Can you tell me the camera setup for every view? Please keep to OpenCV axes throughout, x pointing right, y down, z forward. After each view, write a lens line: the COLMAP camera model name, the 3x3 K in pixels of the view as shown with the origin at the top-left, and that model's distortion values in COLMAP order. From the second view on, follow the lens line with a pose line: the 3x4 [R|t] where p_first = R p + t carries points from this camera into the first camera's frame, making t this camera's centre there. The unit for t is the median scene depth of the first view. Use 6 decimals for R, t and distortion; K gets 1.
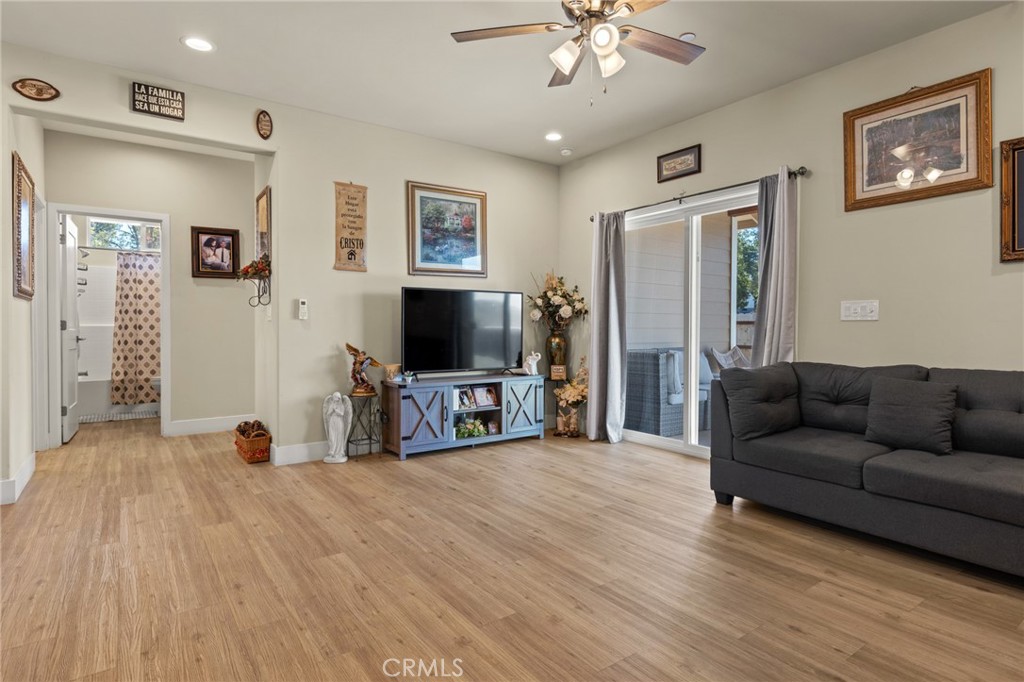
lens RADIAL K [[555.1, 0, 521.5], [0, 555.1, 329.9], [0, 0, 1]] dist [0.009827, -0.004016]
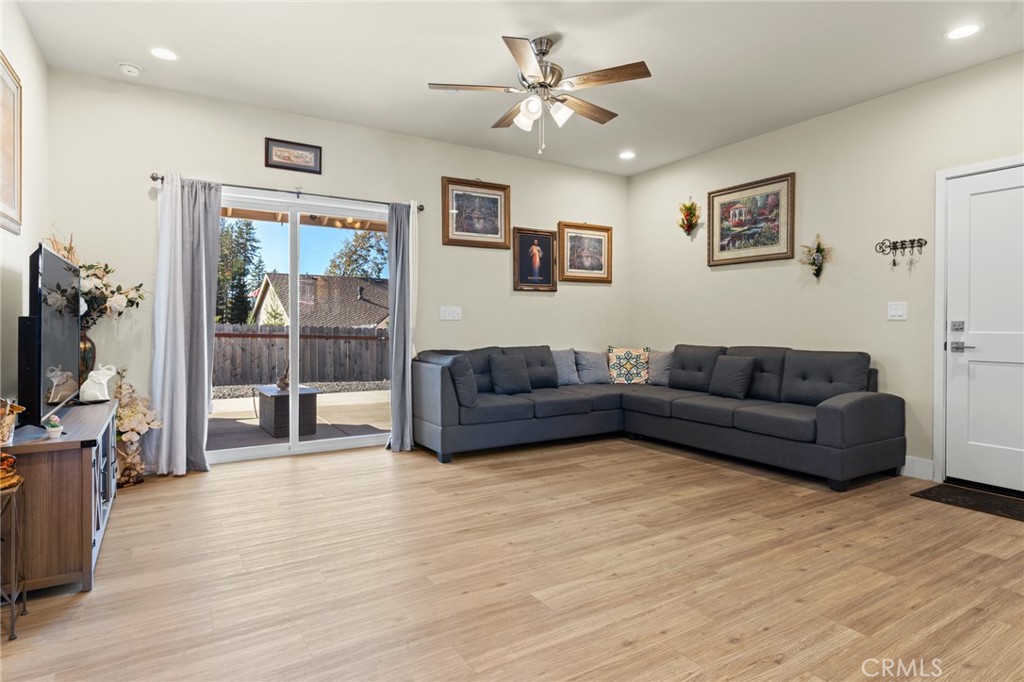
lens RADIAL K [[555.1, 0, 514.6], [0, 555.1, 334.2], [0, 0, 1]] dist [0.009827, -0.004016]
pose [[0.072792, -0.021801, 0.997109, -1.001391], [0.006613, 0.999750, 0.021376, -0.010828], [-0.997325, 0.005038, 0.072918, 0.831582]]
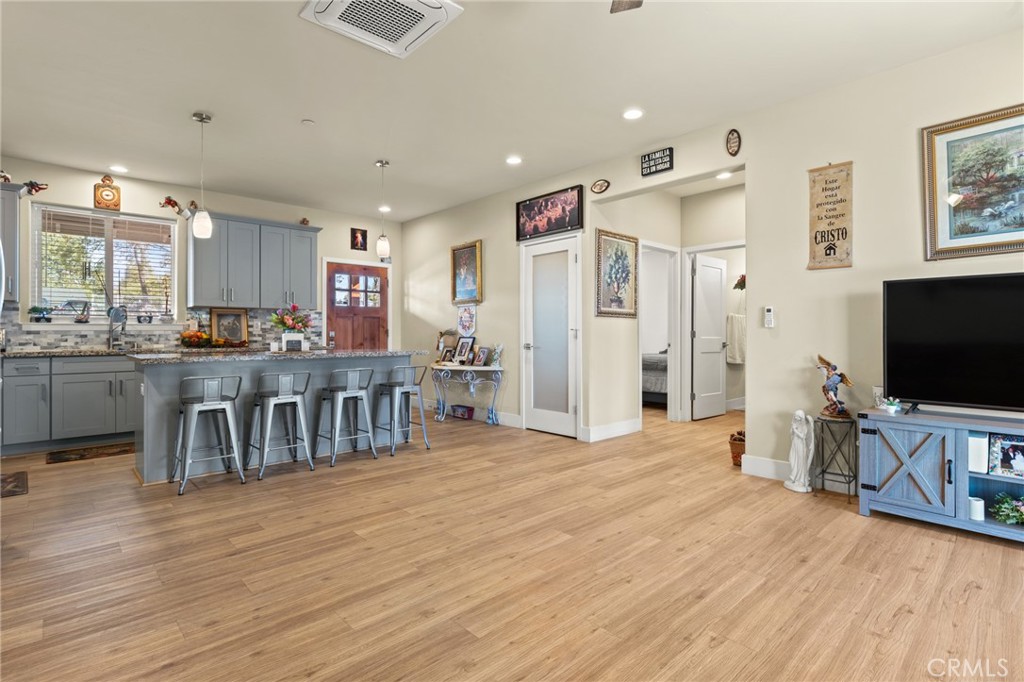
lens RADIAL K [[499.9, 0, 509.1], [0, 499.9, 332.1], [0, 0, 1]] dist [-0.002169, 0.000329]
pose [[0.111621, -0.005789, -0.993734, 0.576234], [-0.008221, 0.999943, -0.006748, -0.002794], [0.993717, 0.008922, 0.111567, 0.653789]]
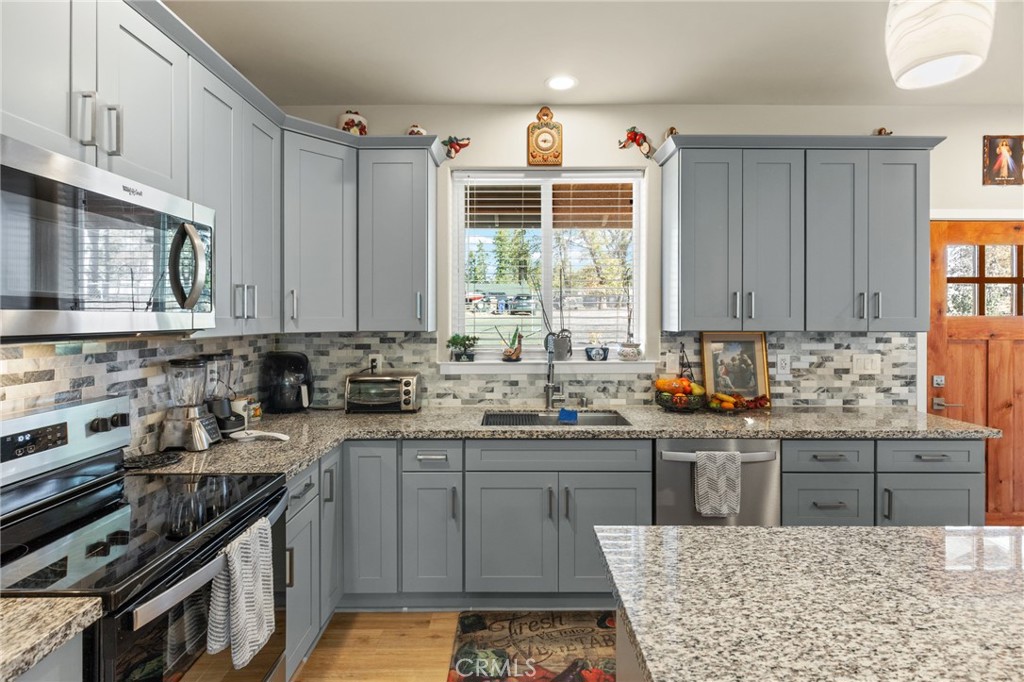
lens RADIAL K [[488.7, 0, 511.0], [0, 488.7, 320.9], [0, 0, 1]] dist [-0.006132, -0.002189]
pose [[-0.591850, 0.005836, -0.806027, -0.459804], [-0.008692, 0.999869, 0.013622, -0.128477], [0.806001, 0.015068, -0.591722, -0.007602]]
